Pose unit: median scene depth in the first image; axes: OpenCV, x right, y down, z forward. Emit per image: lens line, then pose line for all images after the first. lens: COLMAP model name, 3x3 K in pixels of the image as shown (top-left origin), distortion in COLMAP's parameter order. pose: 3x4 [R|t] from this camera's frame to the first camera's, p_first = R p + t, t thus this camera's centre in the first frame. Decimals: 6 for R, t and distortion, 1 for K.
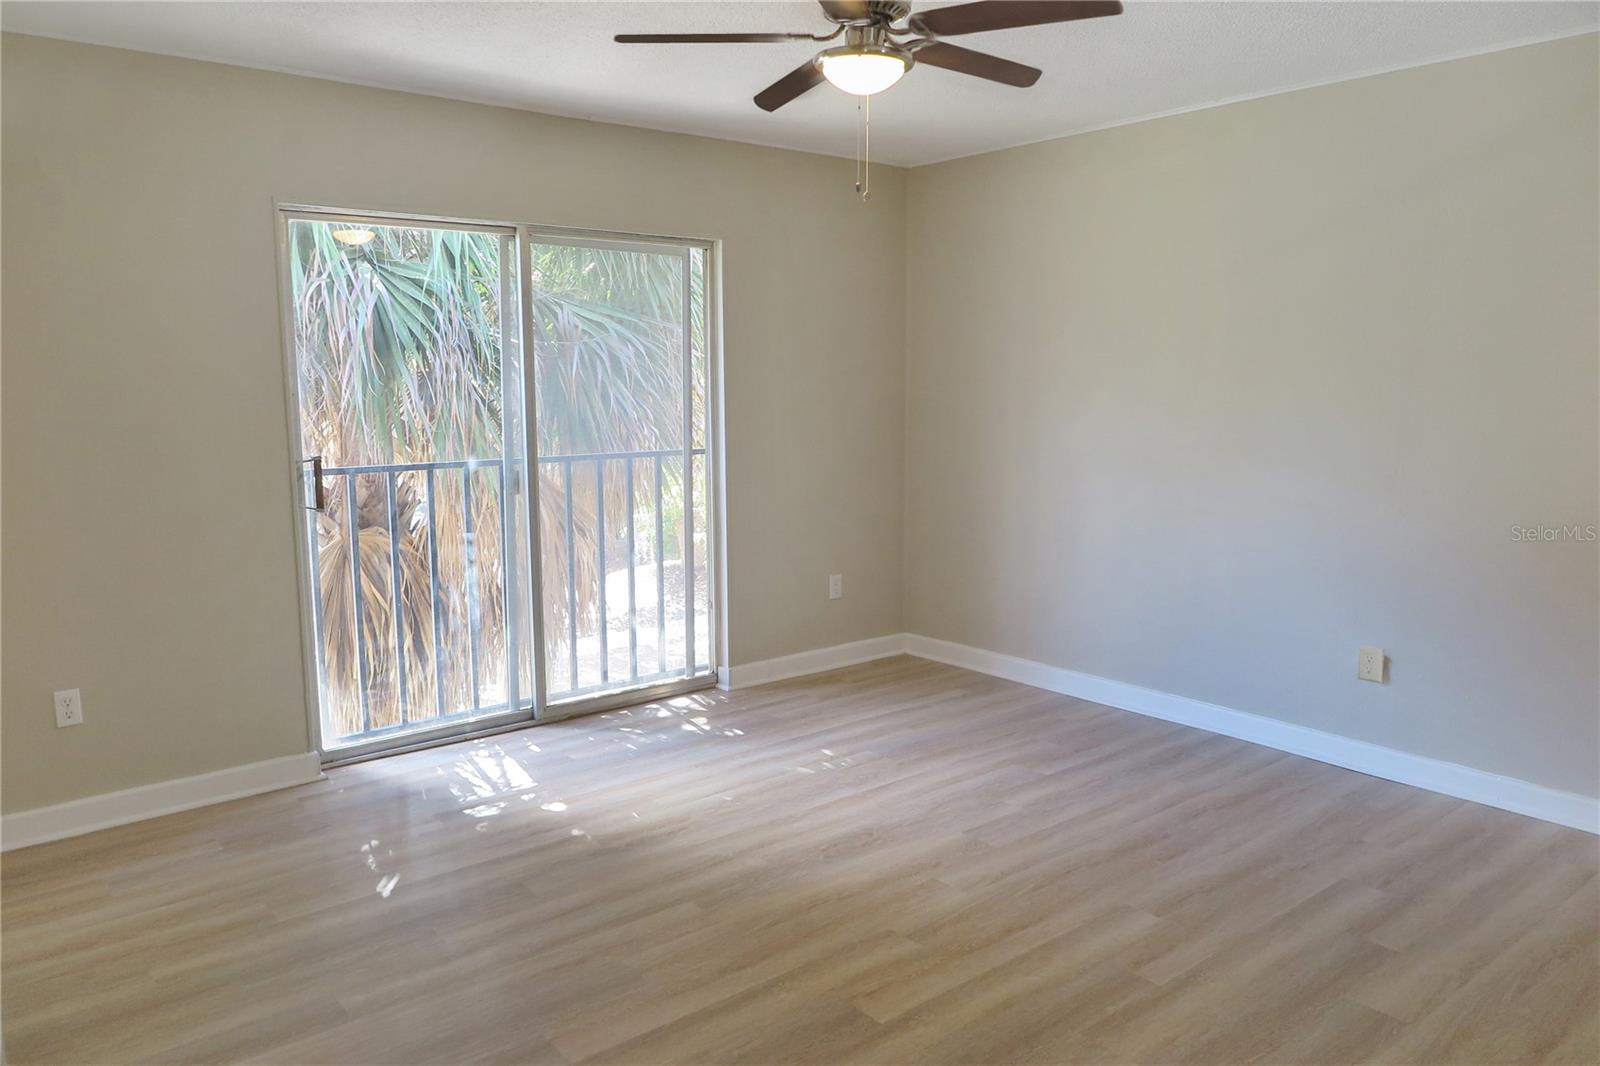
lens RADIAL K [[1137.7, 0, 799.6], [0, 1137.7, 513.1], [0, 0, 1]] dist [-0.002419, -0.001919]
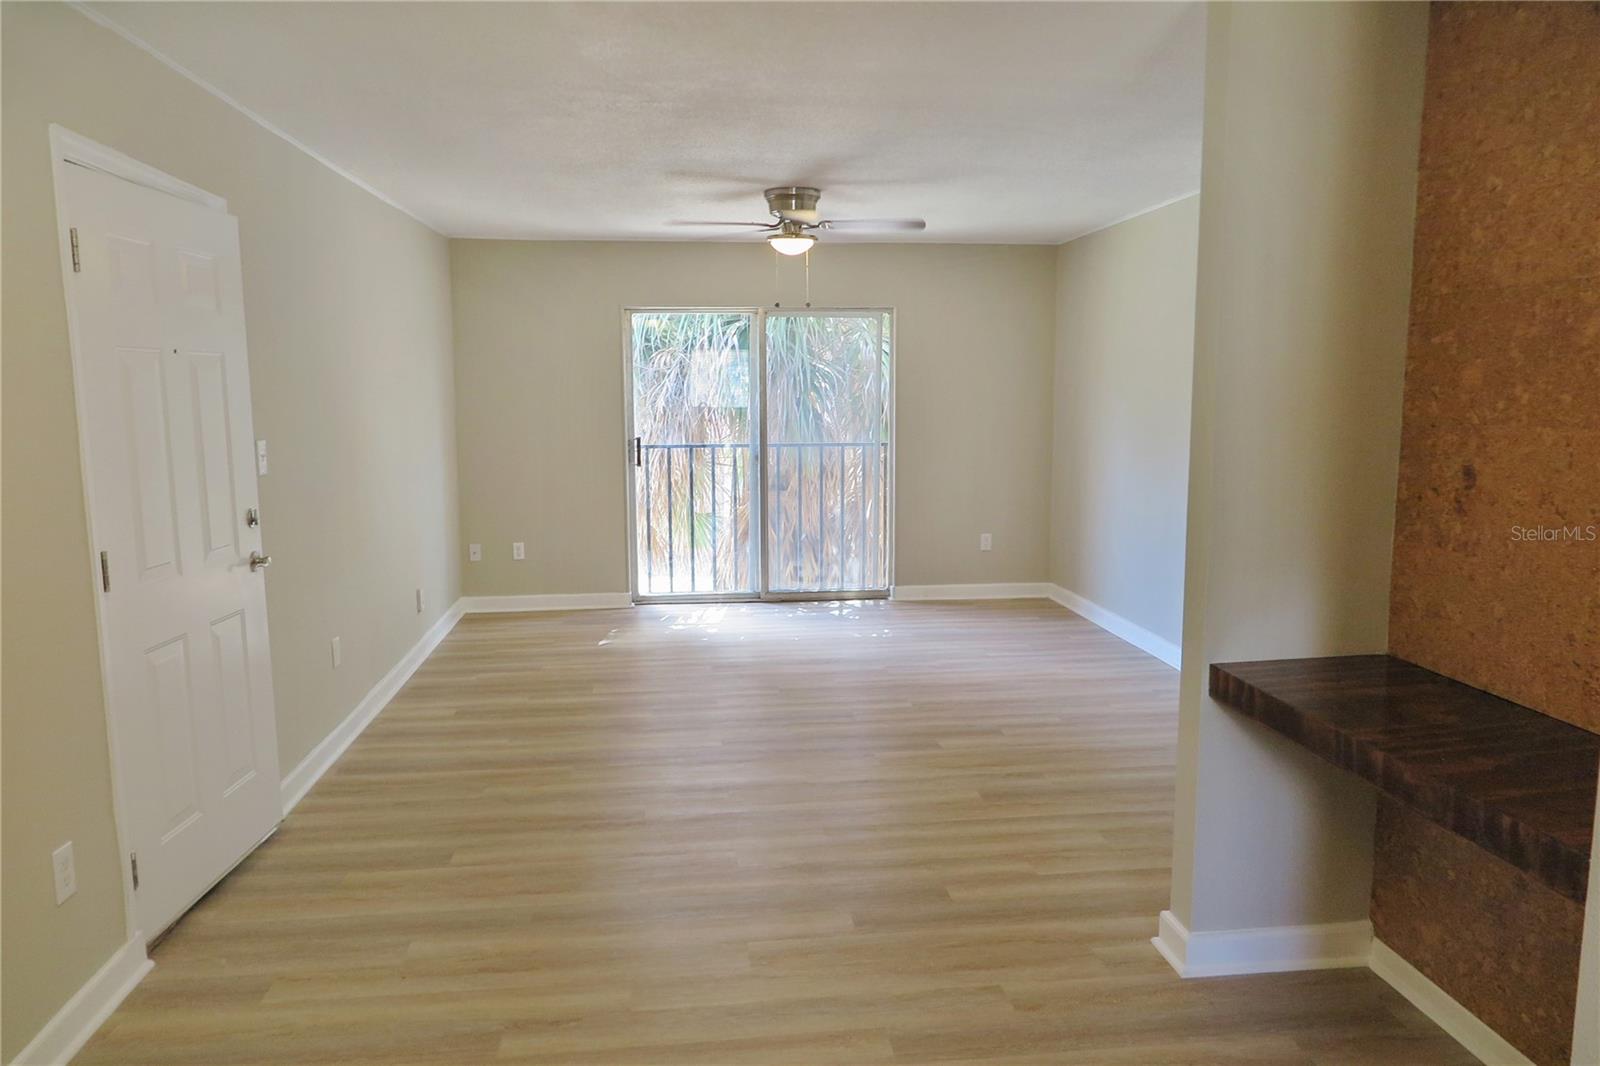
lens RADIAL K [[1099.6, 0, 800.0], [0, 1099.6, 533.0], [0, 0, 1]] dist [-0.001187, -0.001474]
pose [[0.844829, 0.072379, -0.530118, 0.678334], [-0.063621, 0.997368, 0.034784, 0.023544], [0.531241, 0.004340, 0.847210, -0.358047]]
